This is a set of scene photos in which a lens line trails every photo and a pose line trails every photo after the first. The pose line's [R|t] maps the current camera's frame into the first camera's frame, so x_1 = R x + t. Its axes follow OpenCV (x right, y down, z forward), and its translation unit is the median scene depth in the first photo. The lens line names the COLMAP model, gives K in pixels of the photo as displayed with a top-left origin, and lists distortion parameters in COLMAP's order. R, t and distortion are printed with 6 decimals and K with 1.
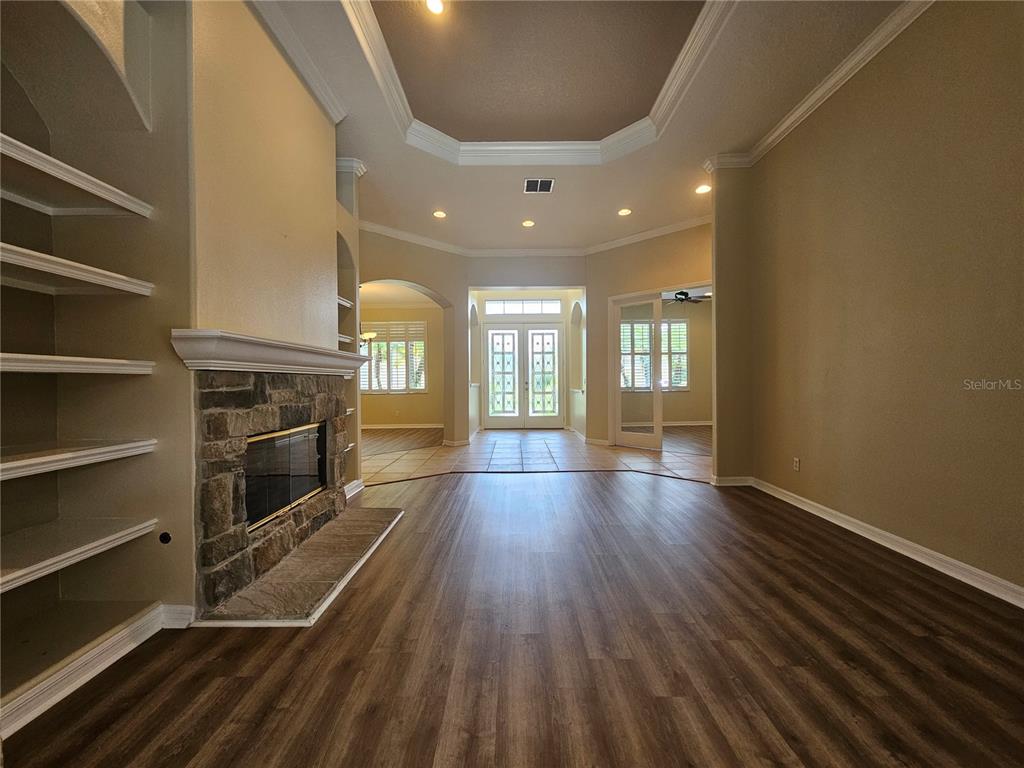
lens RADIAL K [[417.1, 0, 512.3], [0, 417.1, 382.0], [0, 0, 1]] dist [-0.003041, 0.001197]
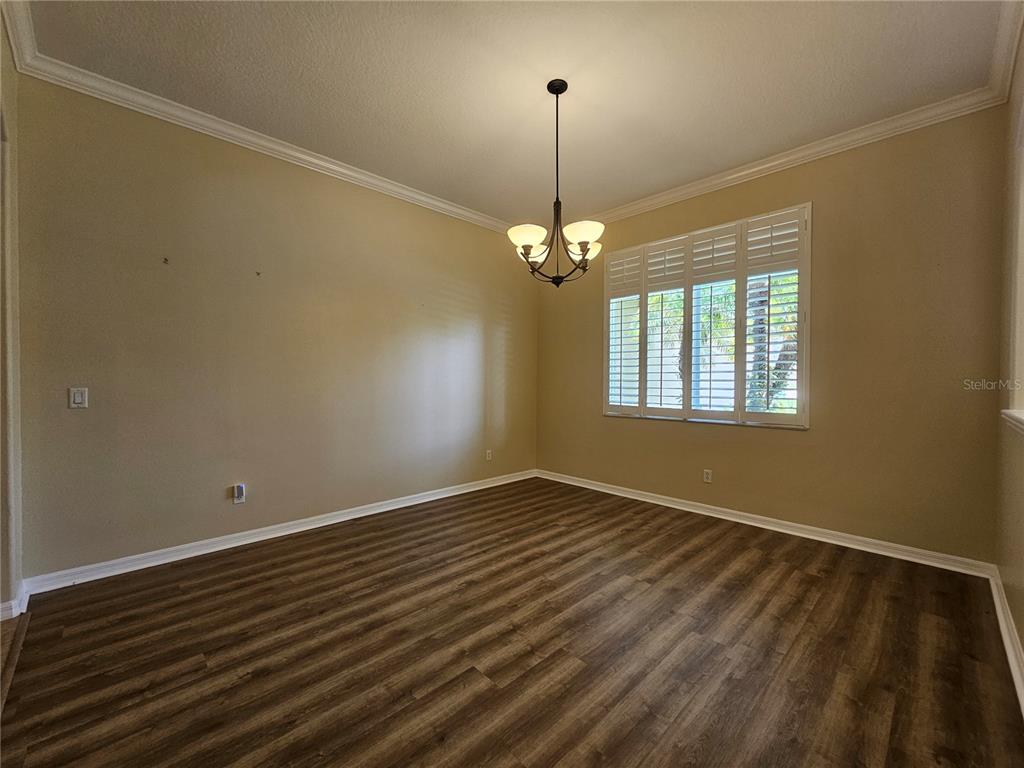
lens RADIAL K [[417.1, 0, 511.9], [0, 417.1, 382.7], [0, 0, 1]] dist [-0.003041, 0.001197]
pose [[0.698293, 0.029773, -0.715193, -0.134108], [-0.017451, 0.999546, 0.024573, -0.013294], [0.715600, -0.004678, 0.698495, 0.612686]]
